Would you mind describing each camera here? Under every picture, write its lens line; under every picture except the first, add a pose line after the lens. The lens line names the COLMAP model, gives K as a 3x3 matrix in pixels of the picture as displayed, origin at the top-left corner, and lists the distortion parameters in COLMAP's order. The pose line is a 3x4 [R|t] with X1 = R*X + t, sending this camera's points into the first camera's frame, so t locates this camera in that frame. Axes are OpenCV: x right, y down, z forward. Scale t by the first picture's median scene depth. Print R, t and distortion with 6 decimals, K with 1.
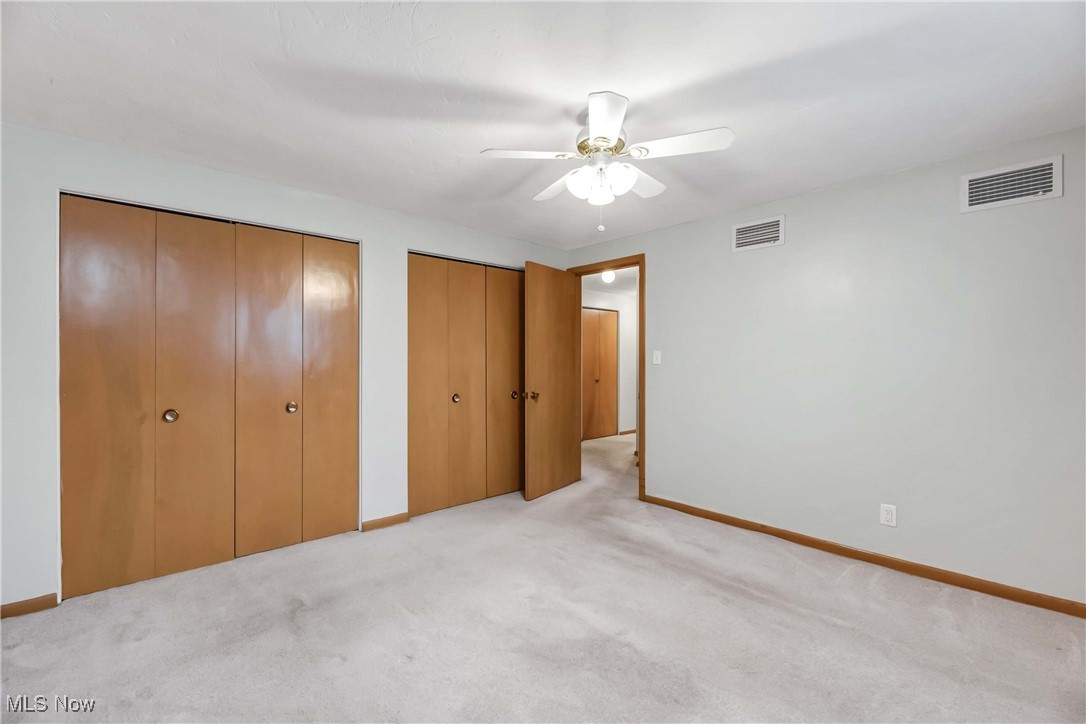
lens RADIAL K [[452.9, 0, 538.7], [0, 452.9, 365.5], [0, 0, 1]] dist [-0.003214, -0.000539]
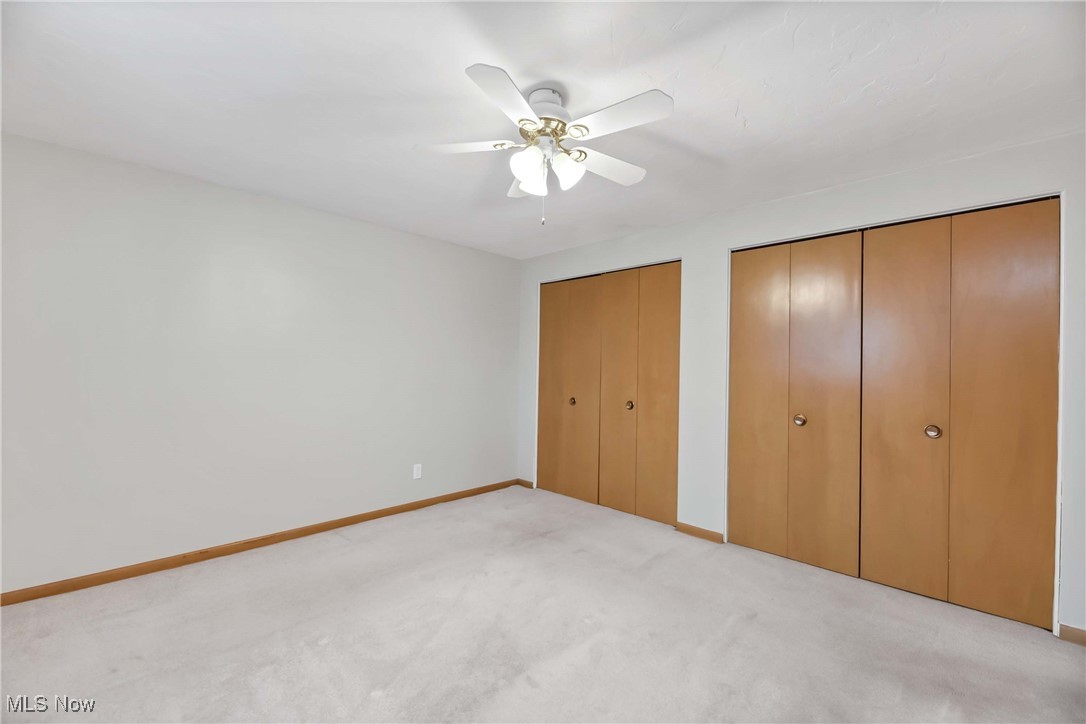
lens RADIAL K [[473.1, 0, 543.0], [0, 473.1, 362.0], [0, 0, 1]] dist [-0.000964, -0.000557]
pose [[0.038727, -0.014552, -0.999144, 0.663610], [-0.021500, 0.999650, -0.015392, -0.003776], [0.999018, 0.022077, 0.038401, 0.589258]]
